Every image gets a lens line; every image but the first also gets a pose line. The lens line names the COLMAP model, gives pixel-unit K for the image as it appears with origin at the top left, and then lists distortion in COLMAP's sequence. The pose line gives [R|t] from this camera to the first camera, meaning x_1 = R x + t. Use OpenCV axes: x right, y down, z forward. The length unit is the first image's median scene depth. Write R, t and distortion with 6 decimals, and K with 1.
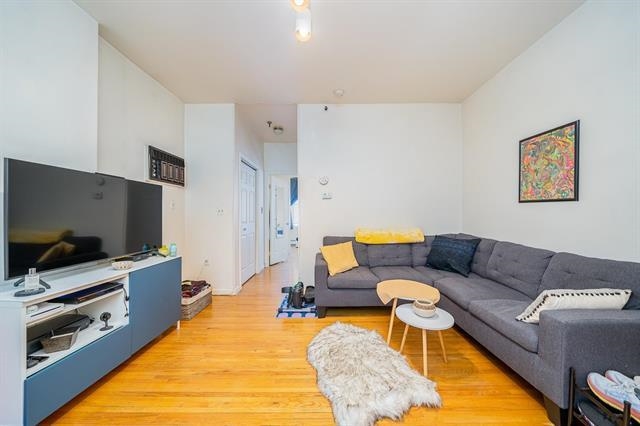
lens RADIAL K [[227.5, 0, 322.2], [0, 227.5, 213.4], [0, 0, 1]] dist [-0.000528, -0.000160]
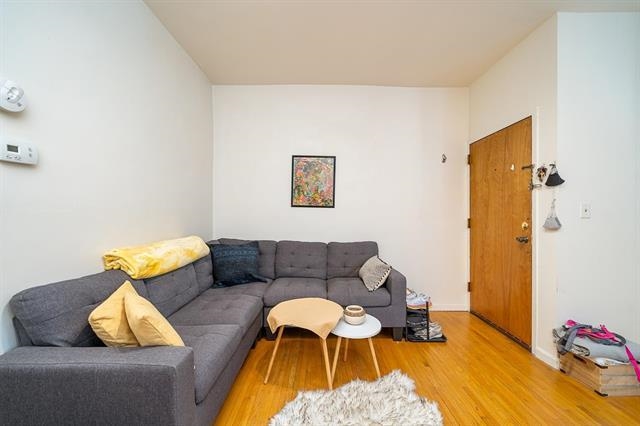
lens RADIAL K [[243.9, 0, 321.9], [0, 243.9, 216.8], [0, 0, 1]] dist [-0.001138, -0.000126]
pose [[-0.002099, -0.002060, 0.999996, -0.397368], [-0.005819, 0.999981, 0.002048, 0.001550], [-0.999981, -0.005815, -0.002111, 0.793147]]
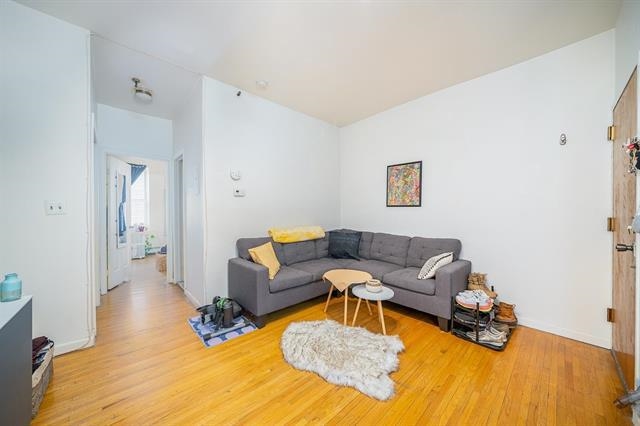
lens RADIAL K [[227.5, 0, 322.2], [0, 227.5, 213.4], [0, 0, 1]] dist [-0.000528, -0.000160]
pose [[0.728855, 0.003200, 0.684661, -0.463283], [-0.006161, 0.999979, 0.001885, -0.002146], [-0.684640, -0.005592, 0.728860, 0.174711]]
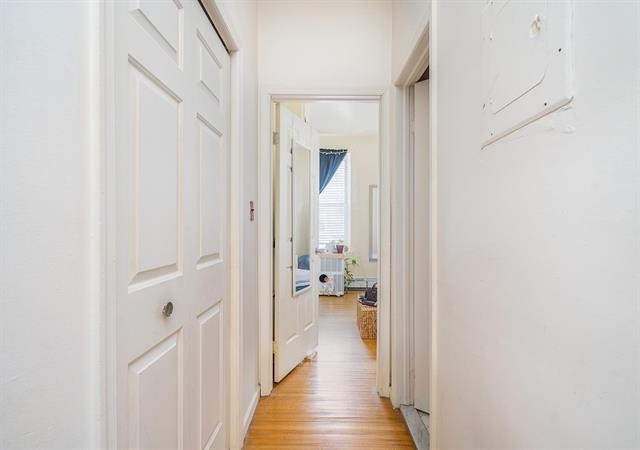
lens RADIAL K [[287.7, 0, 320.0], [0, 287.7, 225.0], [0, 0, 1]] dist [0.000009, -0.000004]
pose [[0.999863, 0.002745, -0.016298, -0.323938], [-0.002716, 0.999995, 0.001834, 0.009688], [0.016303, -0.001790, 0.999865, 1.205008]]
